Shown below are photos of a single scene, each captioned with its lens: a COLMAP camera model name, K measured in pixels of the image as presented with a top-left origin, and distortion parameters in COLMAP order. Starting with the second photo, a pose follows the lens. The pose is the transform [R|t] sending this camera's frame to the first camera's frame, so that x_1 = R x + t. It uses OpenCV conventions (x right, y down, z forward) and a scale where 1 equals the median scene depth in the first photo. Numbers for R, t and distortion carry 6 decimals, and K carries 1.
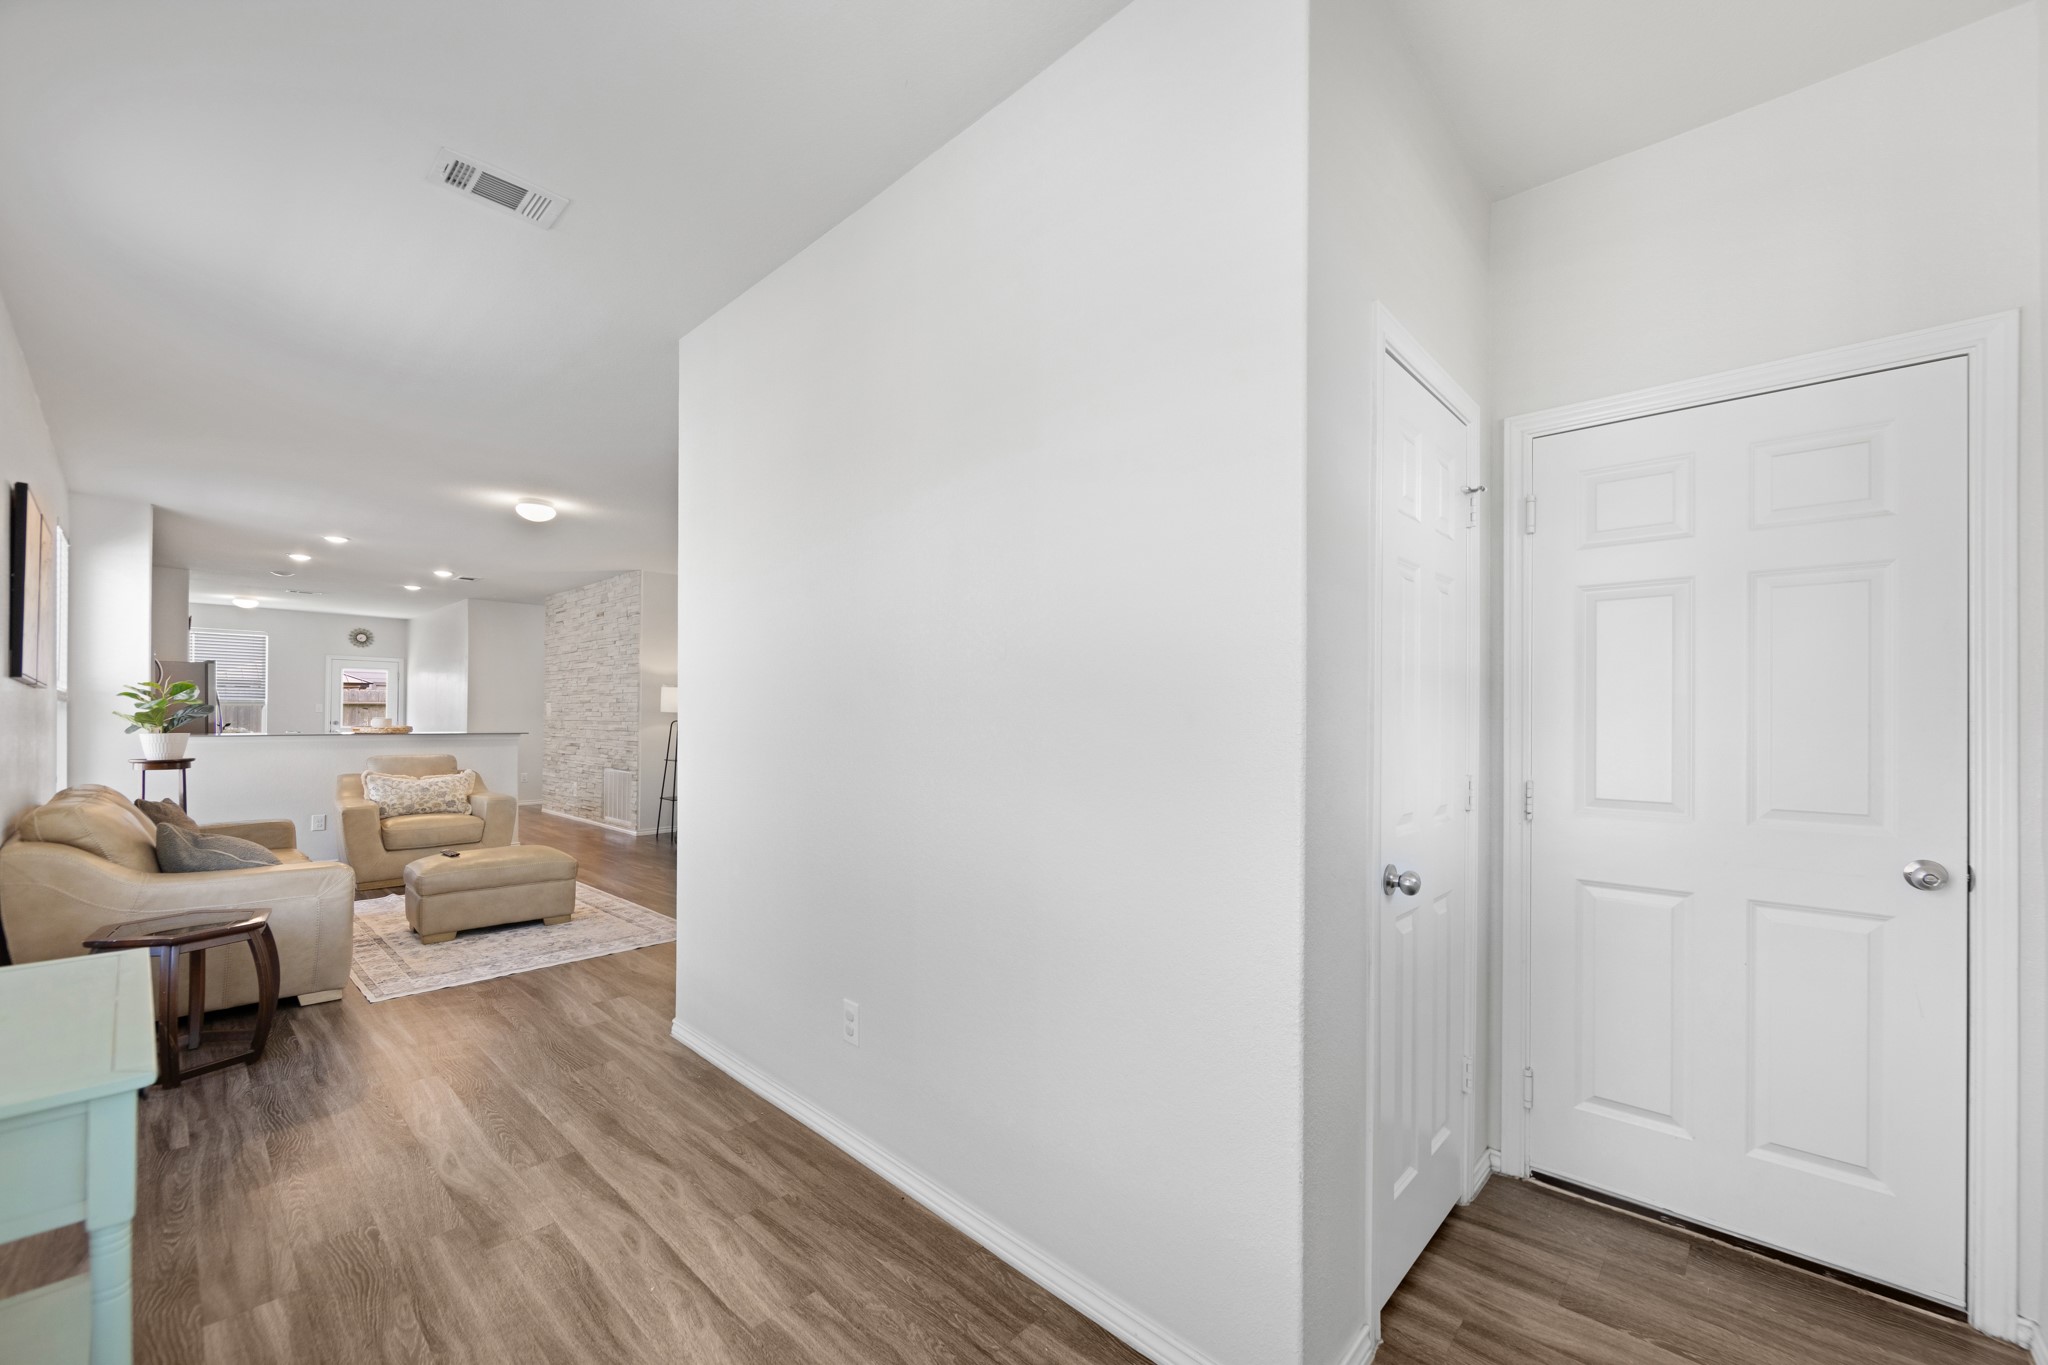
lens RADIAL K [[812.7, 0, 1043.6], [0, 812.7, 724.3], [0, 0, 1]] dist [-0.000570, -0.000358]
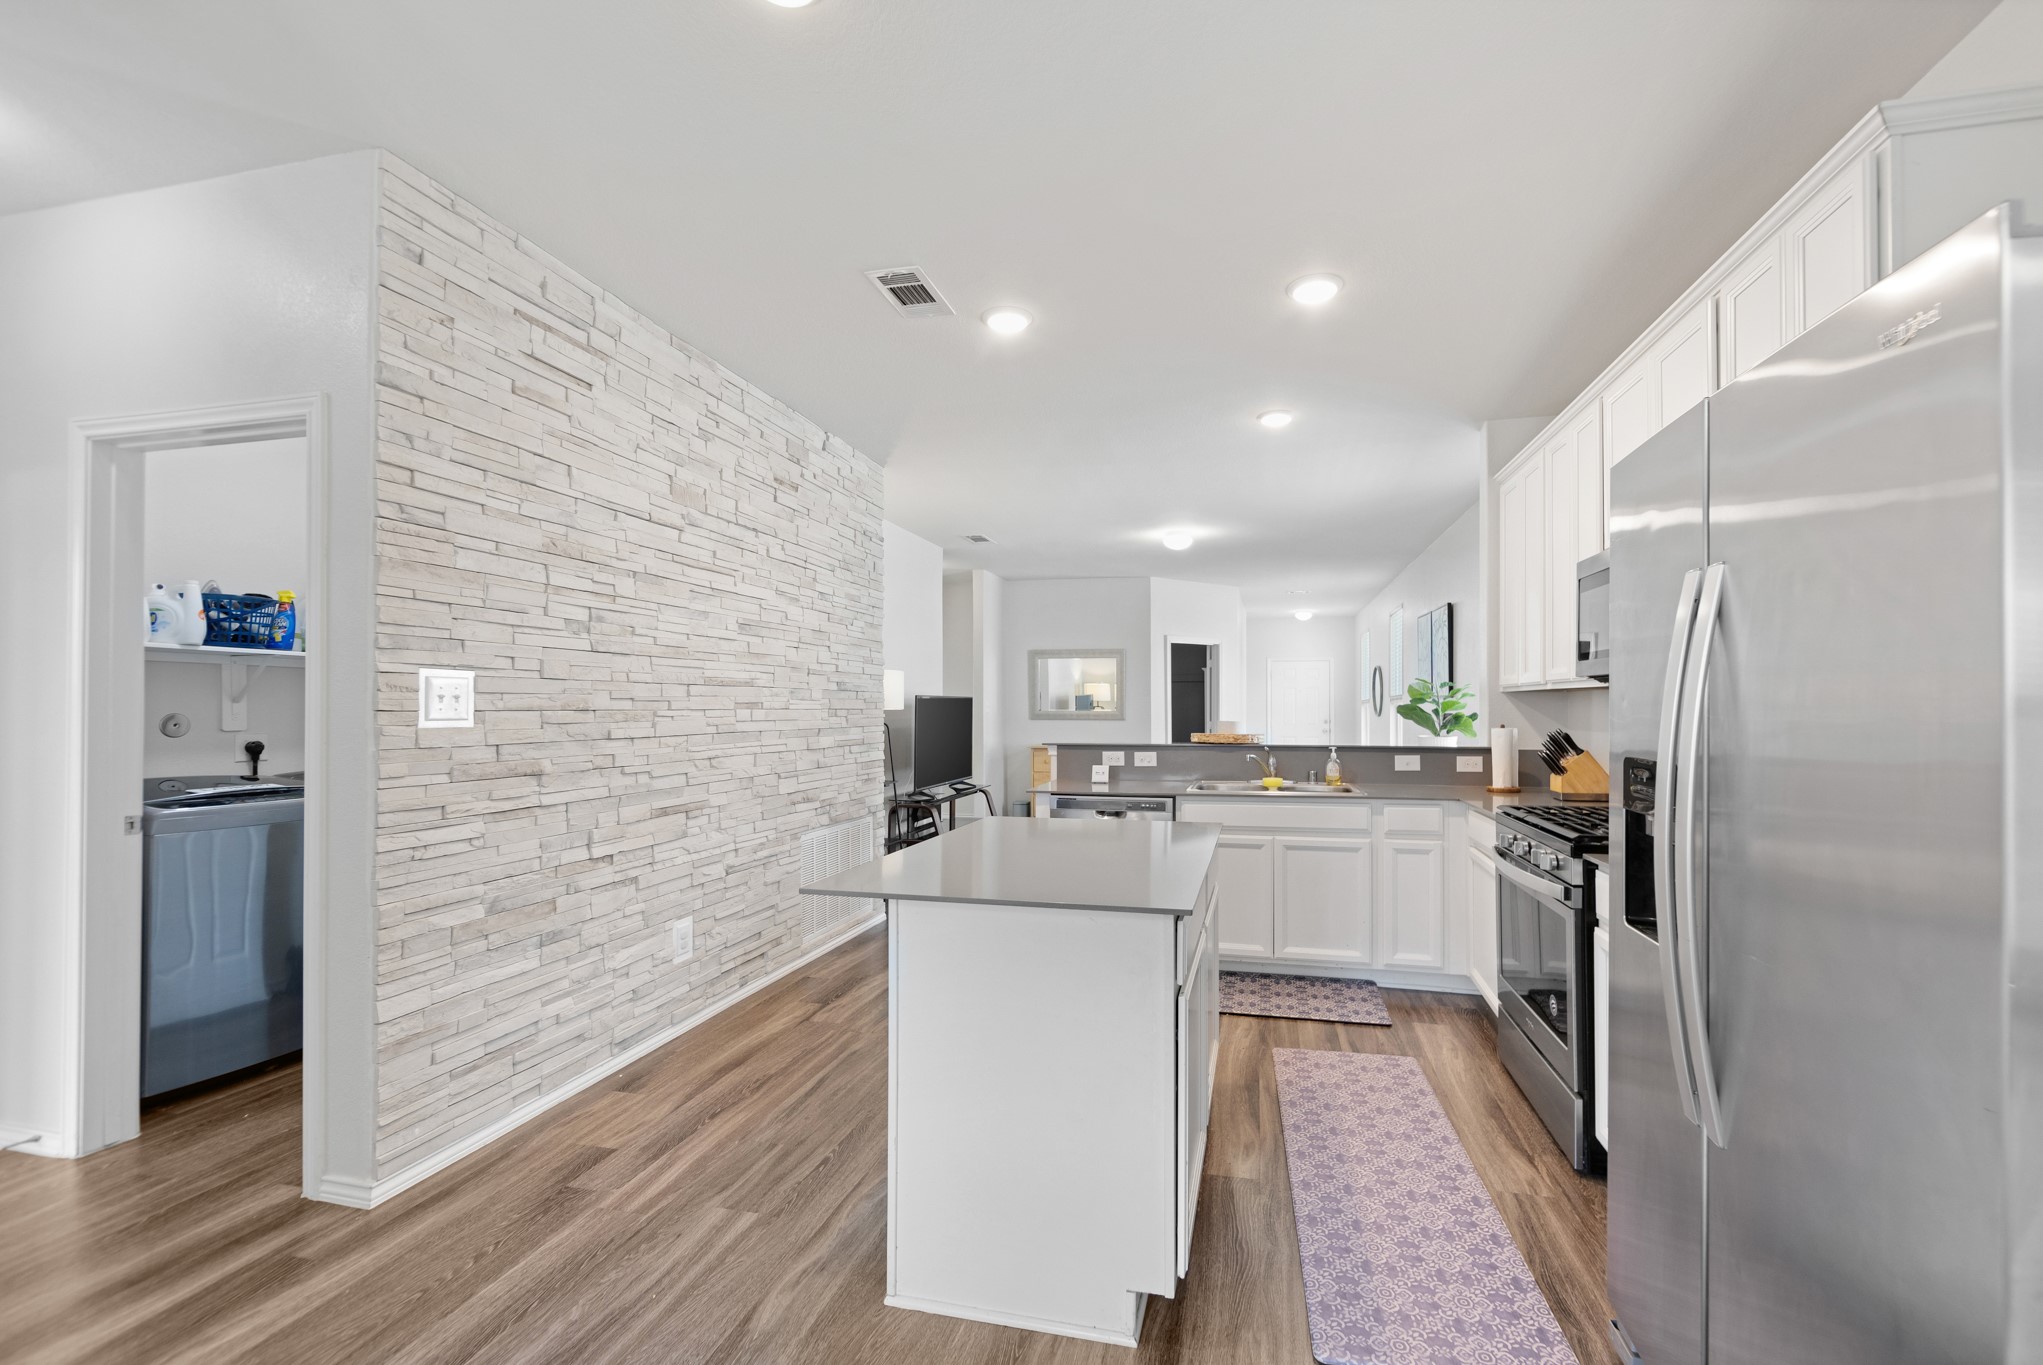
lens RADIAL K [[810.7, 0, 1103.3], [0, 810.7, 713.3], [0, 0, 1]] dist [-0.000570, -0.000358]
pose [[-0.523385, -0.010833, 0.852028, -3.605688], [0.006188, 0.999844, 0.016513, -0.070727], [-0.852074, 0.013915, -0.523236, 3.896652]]
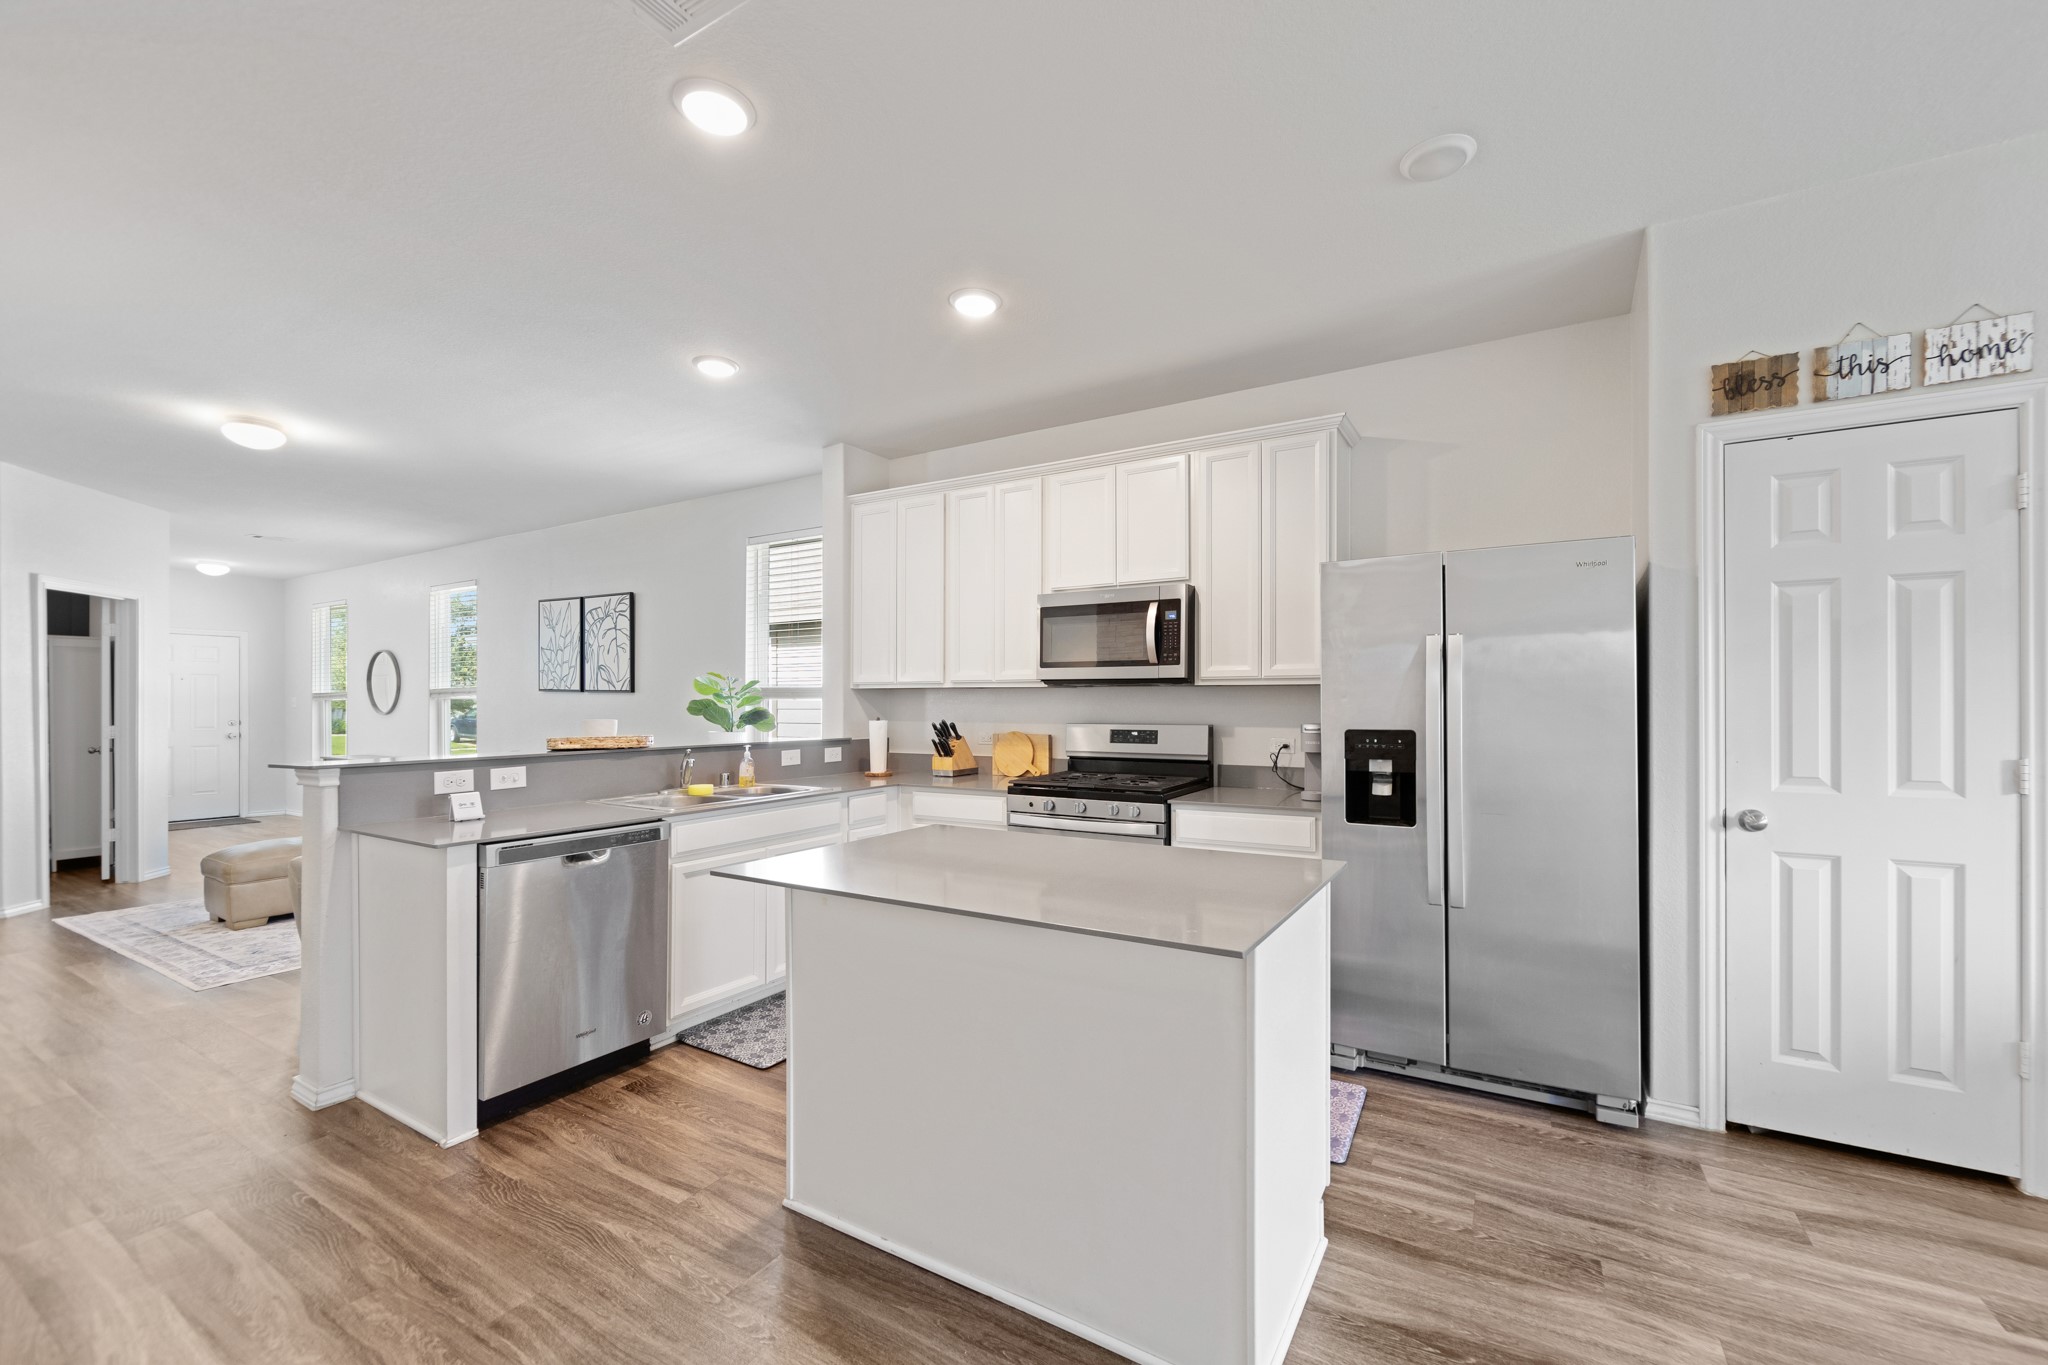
lens RADIAL K [[812.7, 0, 1028.6], [0, 812.7, 705.4], [0, 0, 1]] dist [-0.000570, -0.000358]
pose [[-0.979669, -0.005072, -0.200556, -2.657119], [-0.007472, 0.999909, 0.011208, -0.067563], [0.200481, 0.012479, -0.979618, 4.230556]]
